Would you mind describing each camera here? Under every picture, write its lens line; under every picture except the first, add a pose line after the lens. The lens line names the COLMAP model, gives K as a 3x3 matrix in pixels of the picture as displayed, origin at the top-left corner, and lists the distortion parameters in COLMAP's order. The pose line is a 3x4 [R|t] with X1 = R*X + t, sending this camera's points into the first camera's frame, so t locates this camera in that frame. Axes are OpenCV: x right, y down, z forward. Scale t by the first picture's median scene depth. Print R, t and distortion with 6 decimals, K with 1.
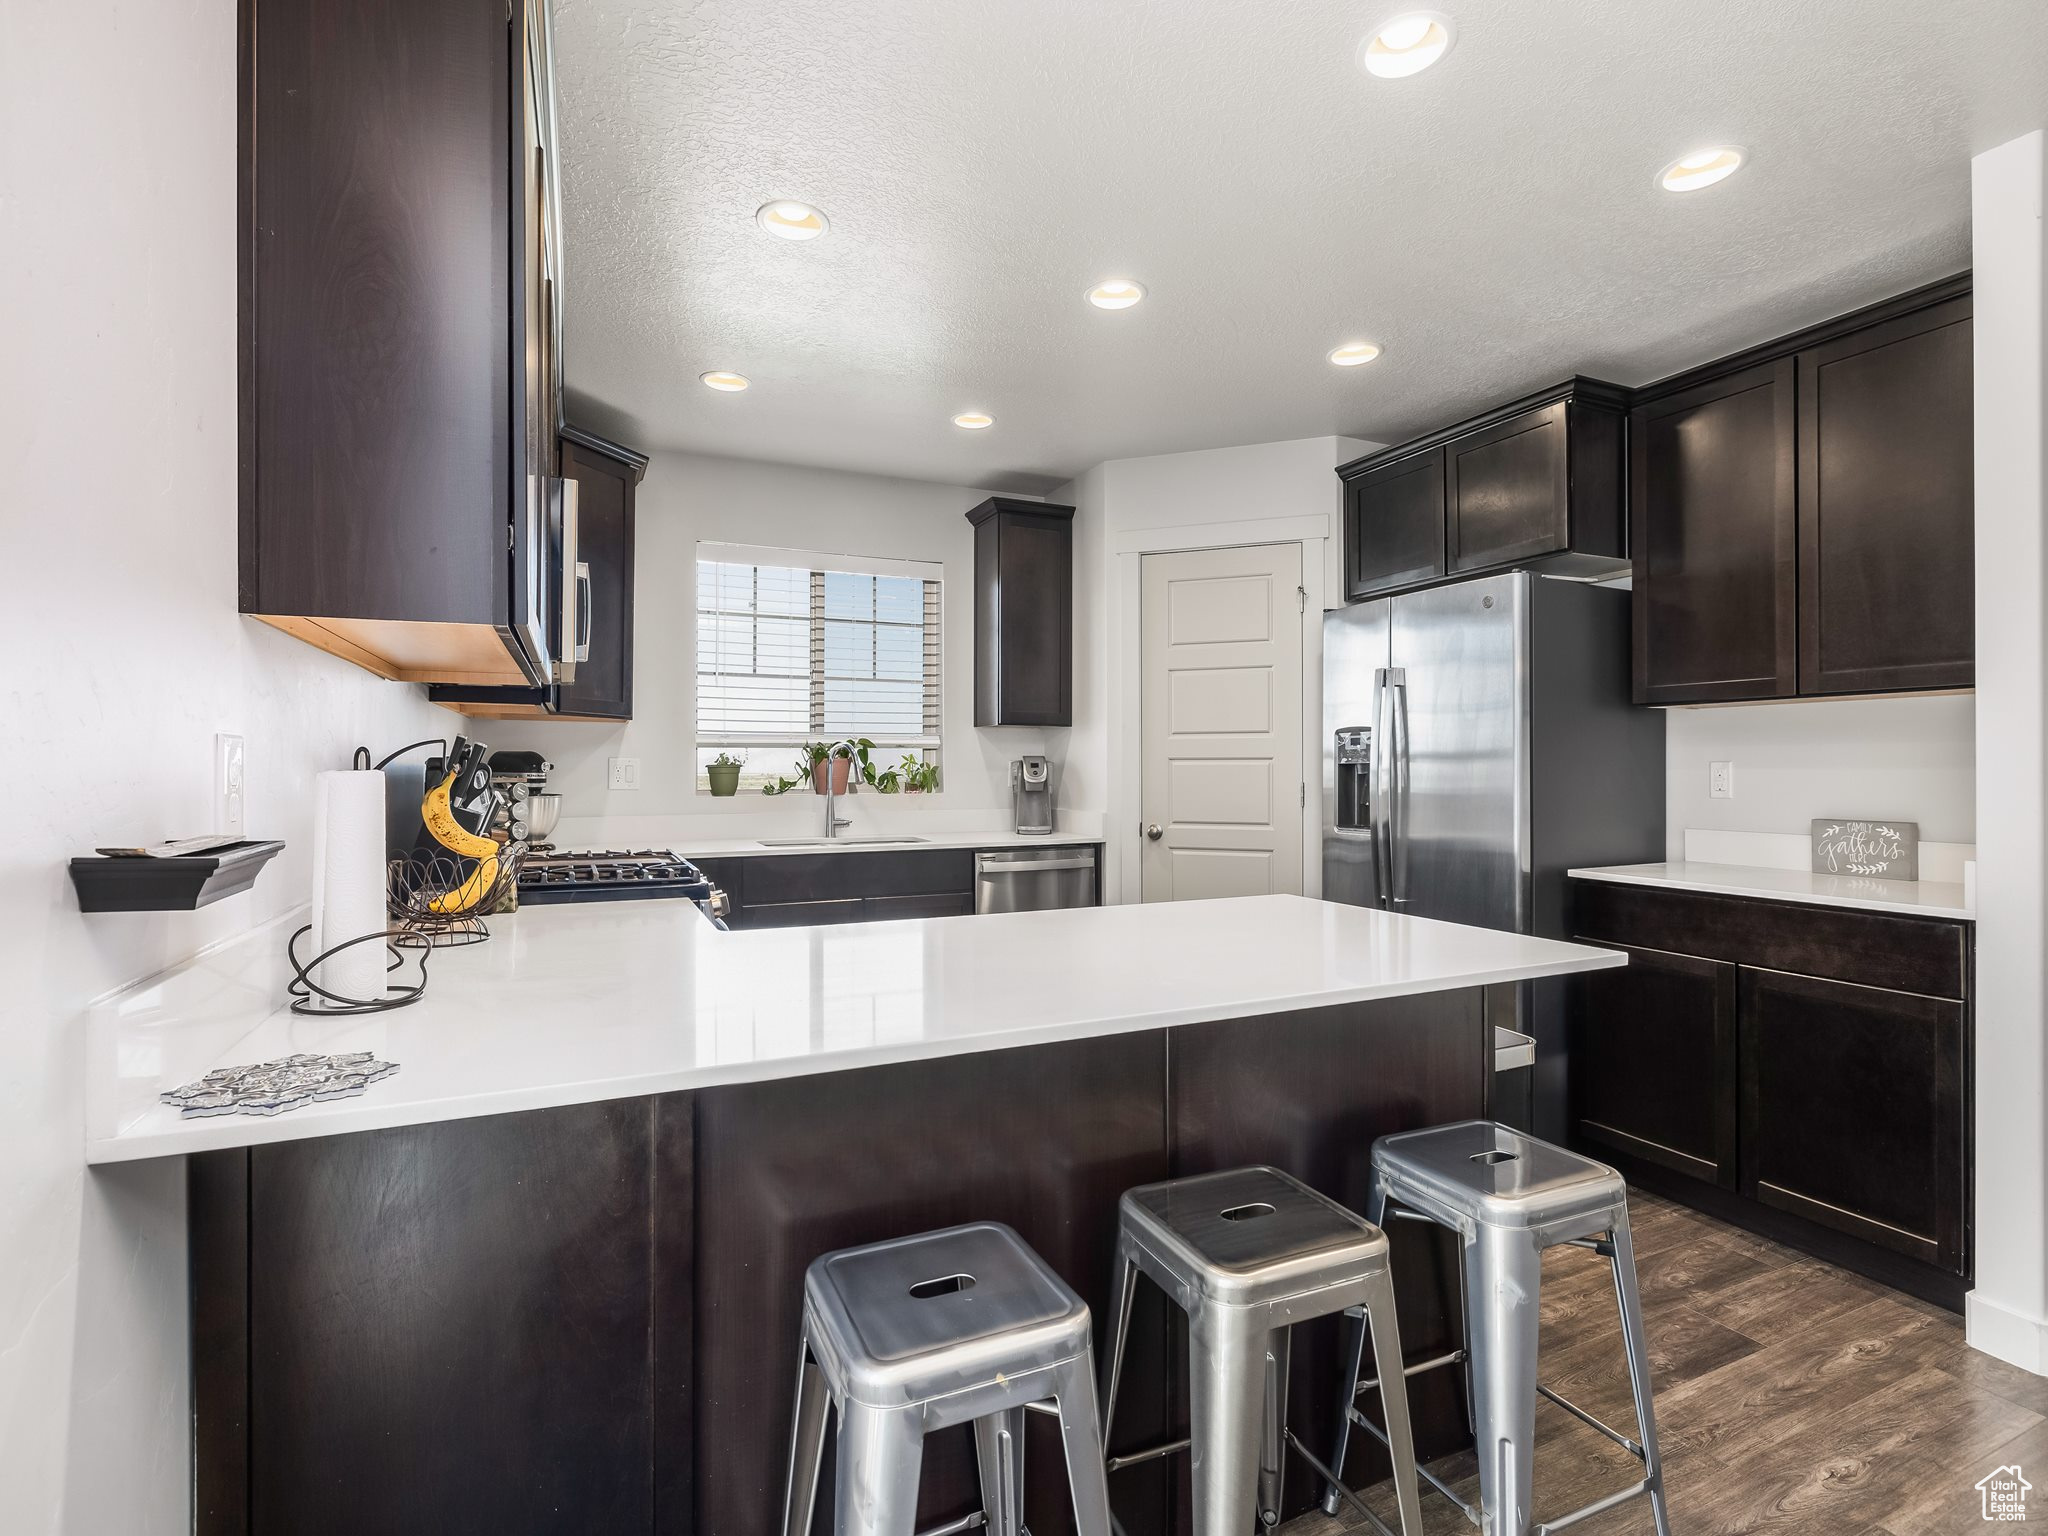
lens RADIAL K [[955.4, 0, 990.7], [0, 955.4, 764.8], [0, 0, 1]] dist [-0.023935, 0.000014]
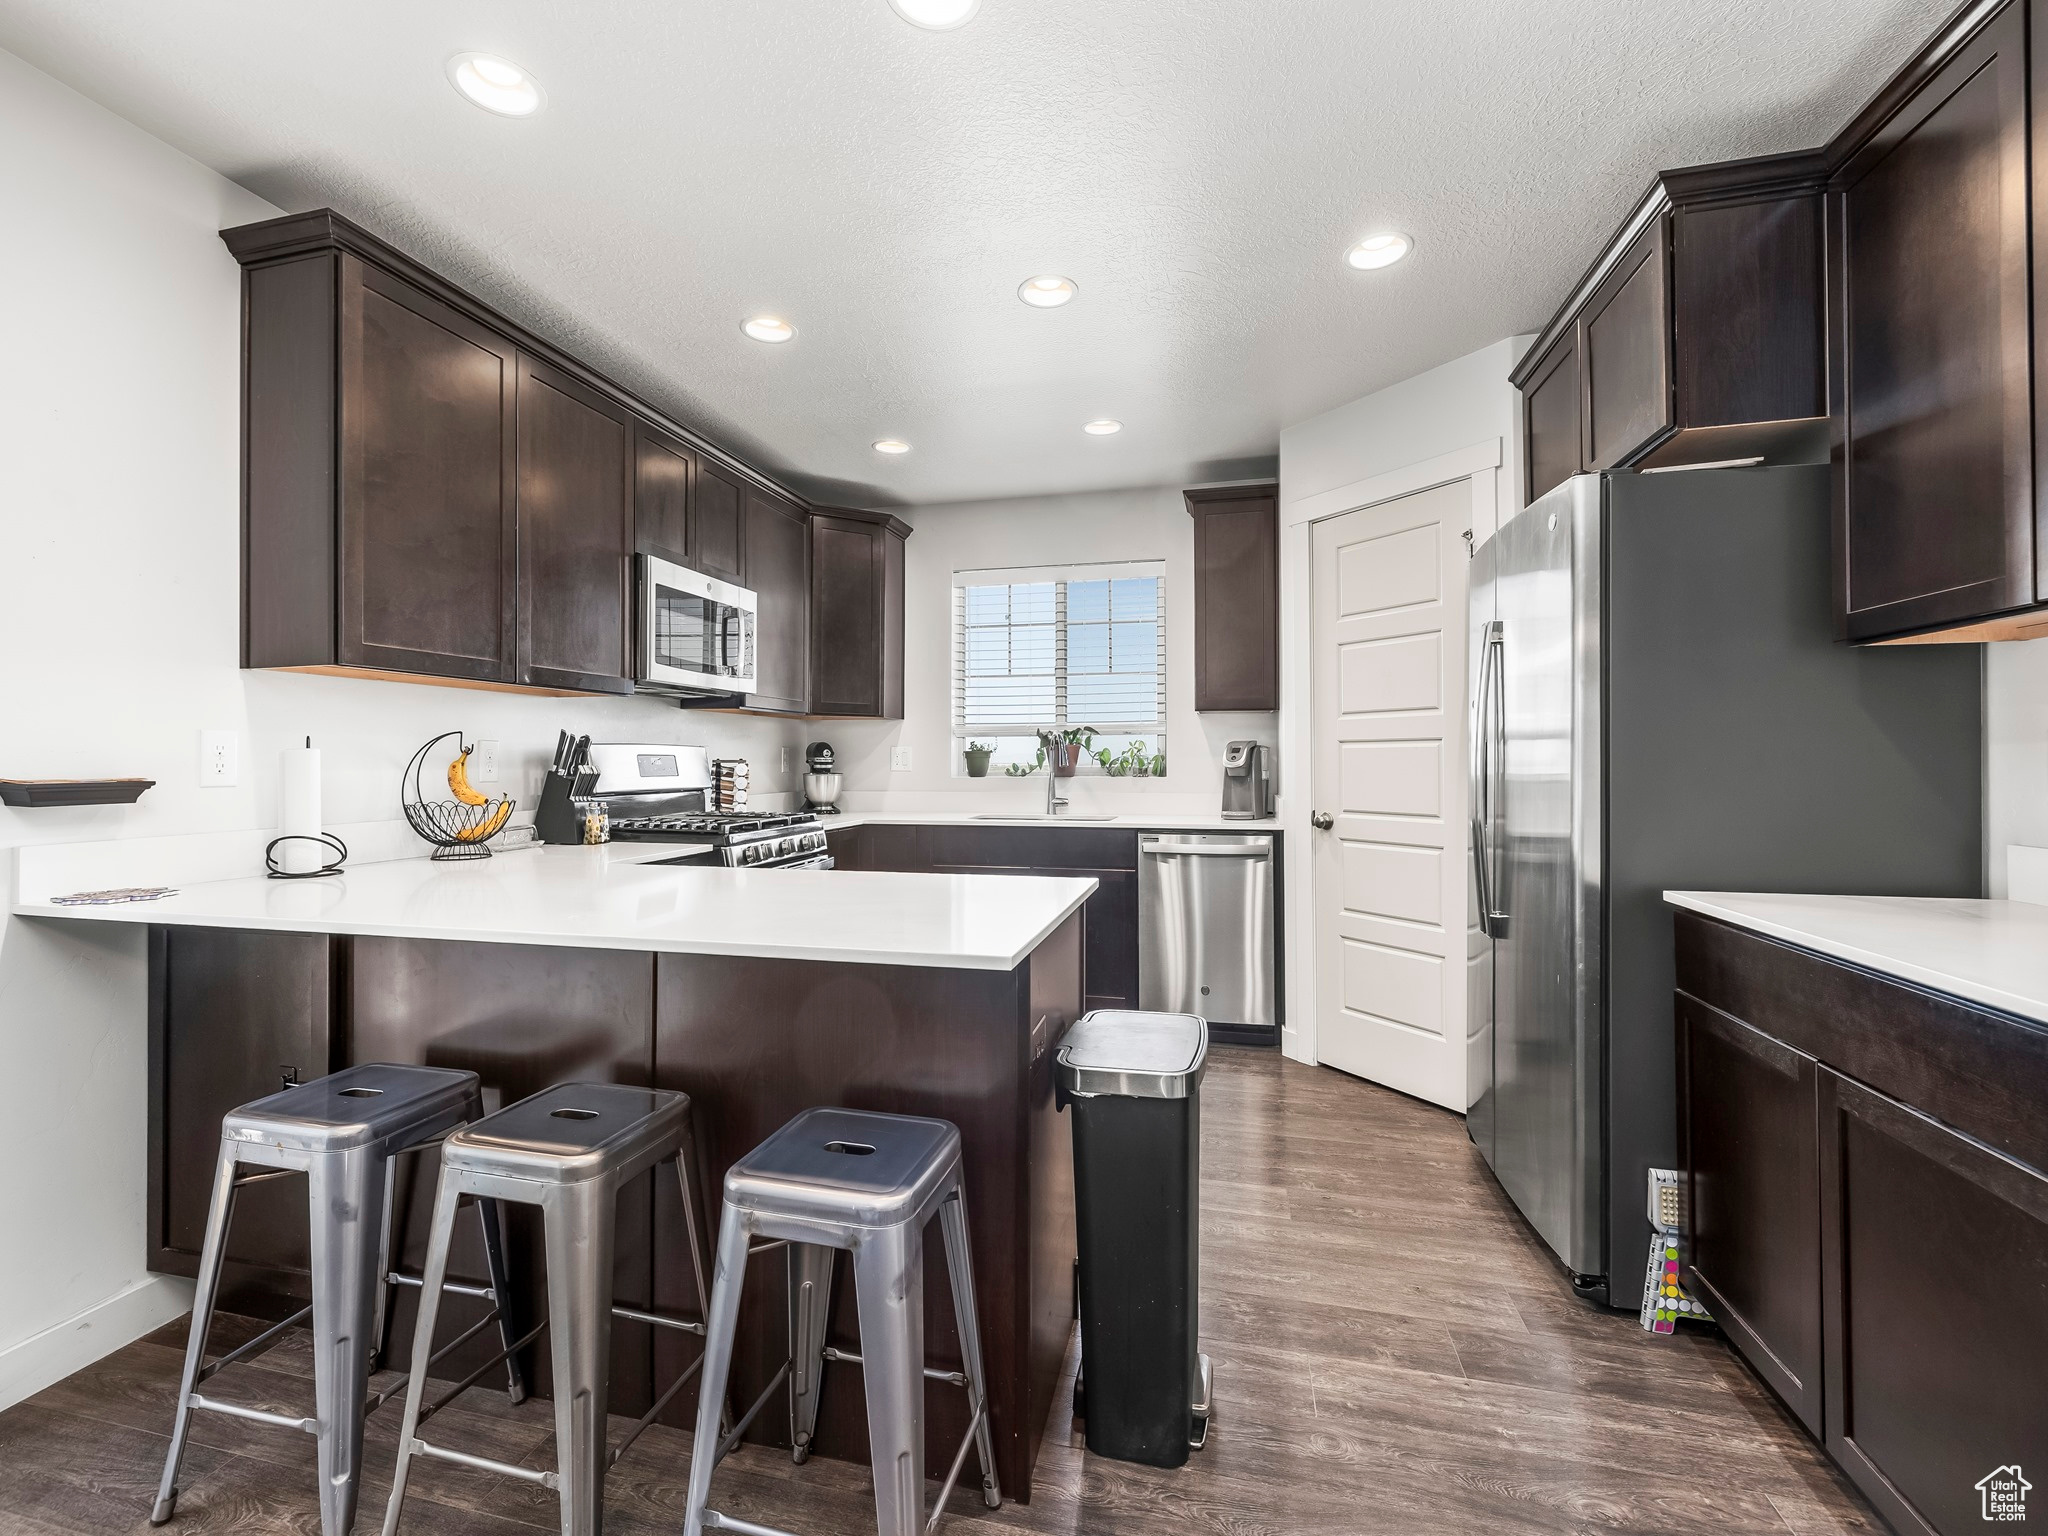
lens RADIAL K [[877.5, 0, 1011.3], [0, 877.5, 751.6], [0, 0, 1]] dist [0.001837, 0.000629]
pose [[0.796220, -0.007418, -0.604962, 0.431245], [0.003826, 0.999967, -0.007226, 0.008321], [0.604995, 0.003439, 0.796222, 0.137687]]
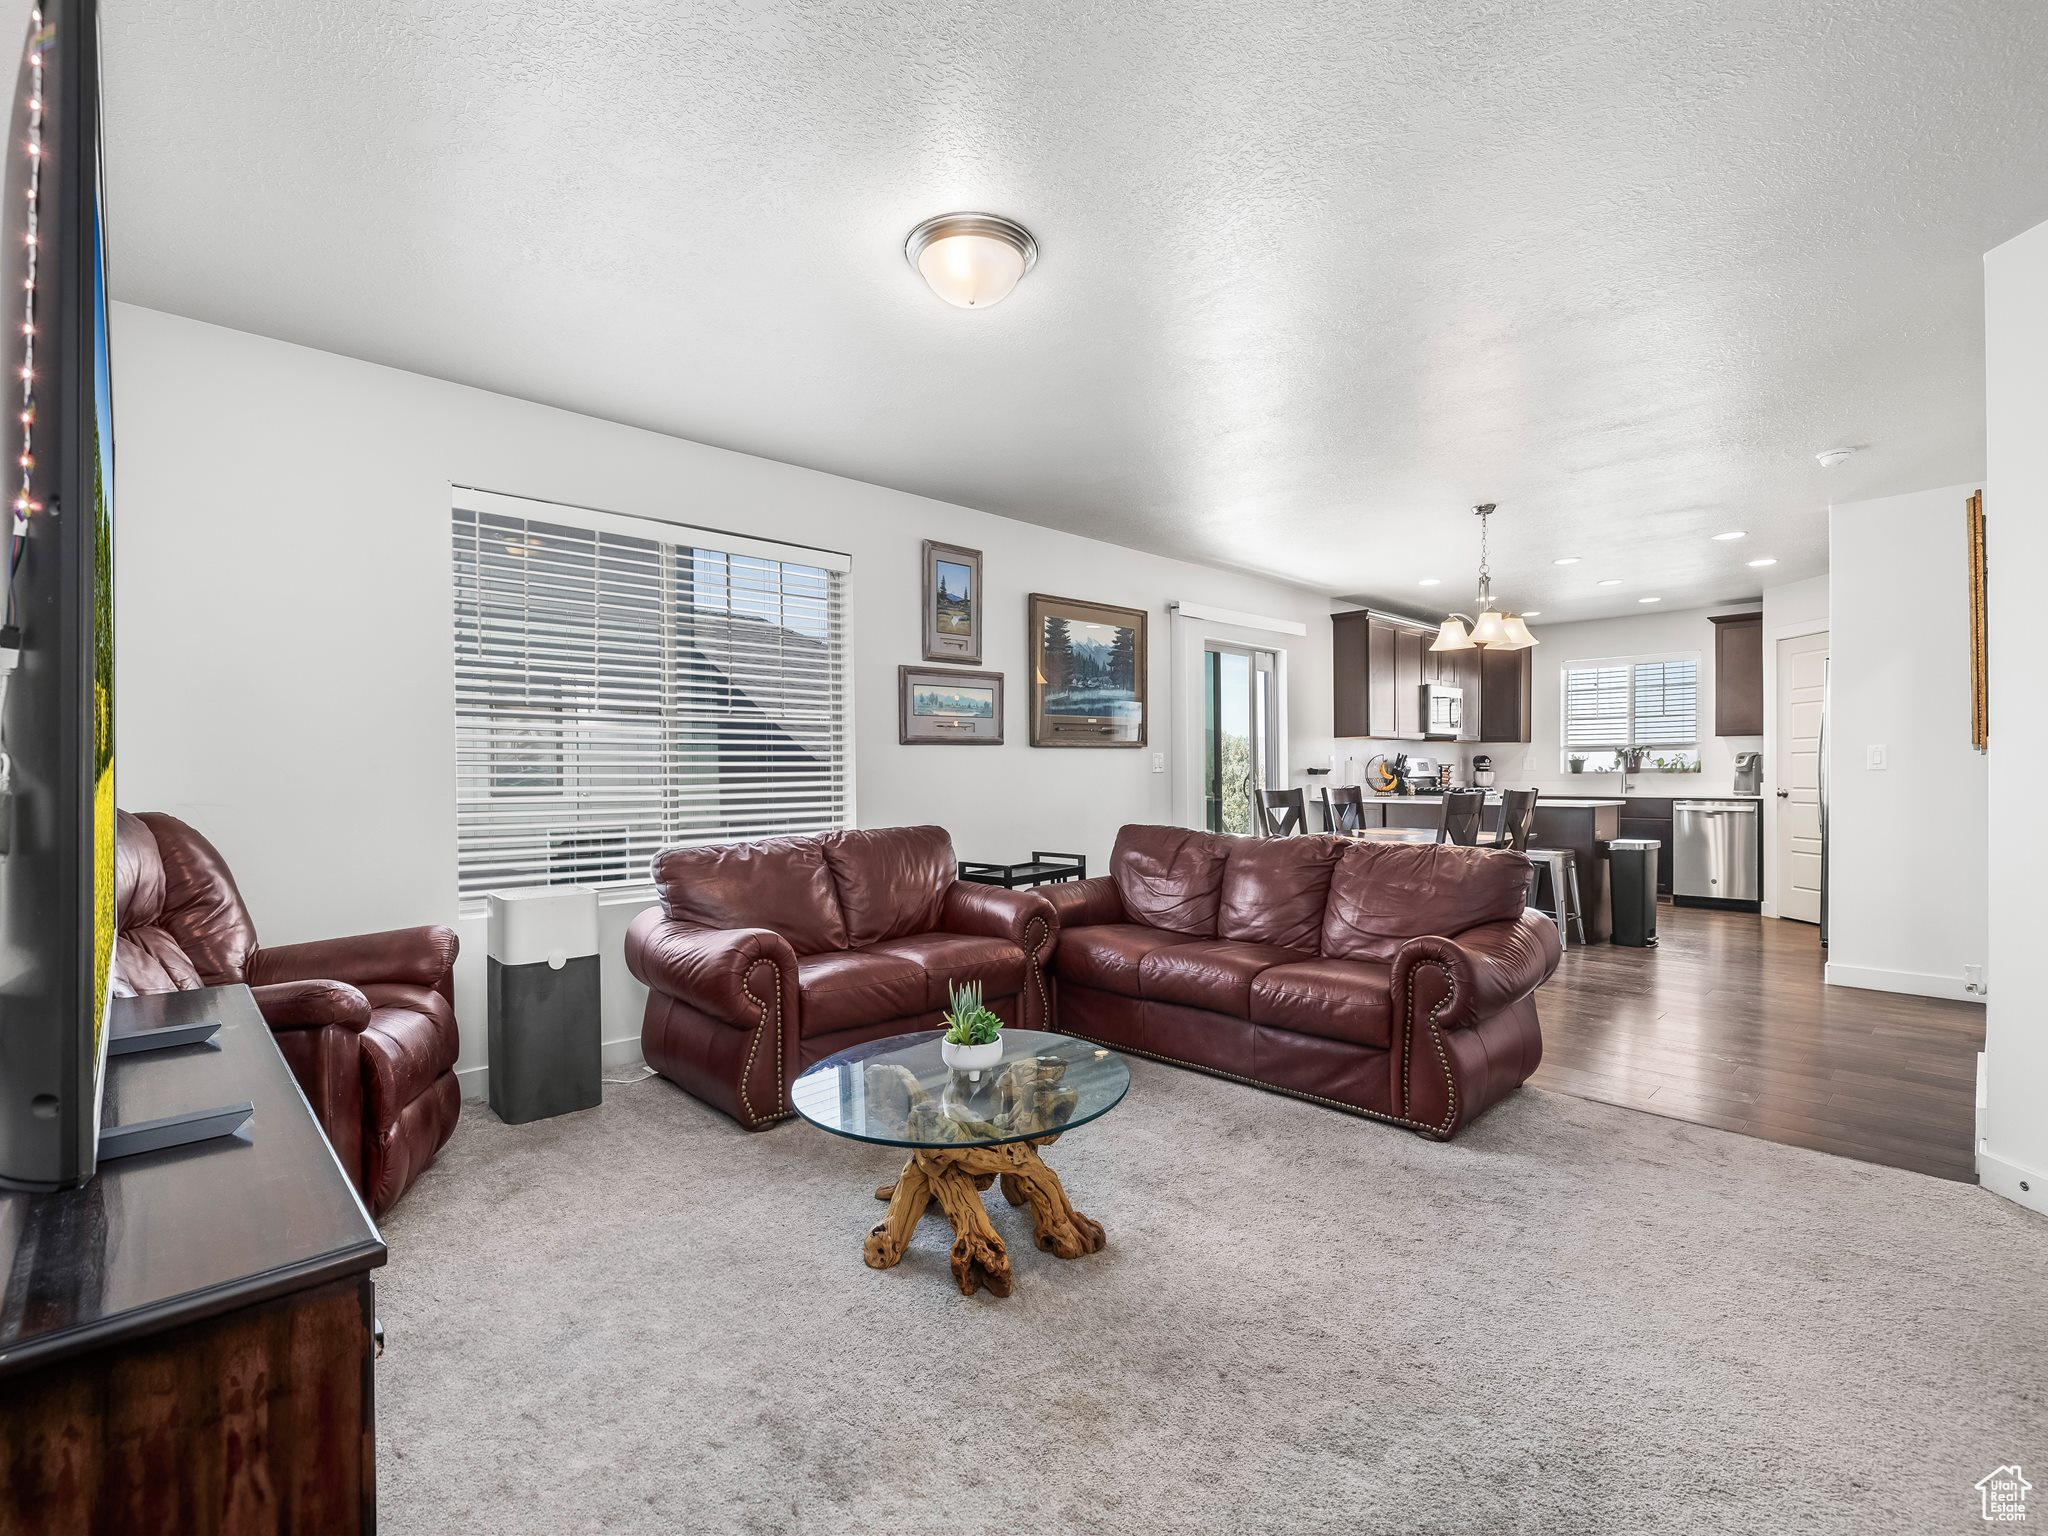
lens RADIAL K [[935.0, 0, 1022.8], [0, 935.0, 776.0], [0, 0, 1]] dist [0.002337, 0.000298]
pose [[0.344525, 0.000669, -0.938777, 1.305087], [0.007417, 0.999967, 0.003435, 0.020860], [0.938748, -0.008147, 0.344508, -0.940141]]
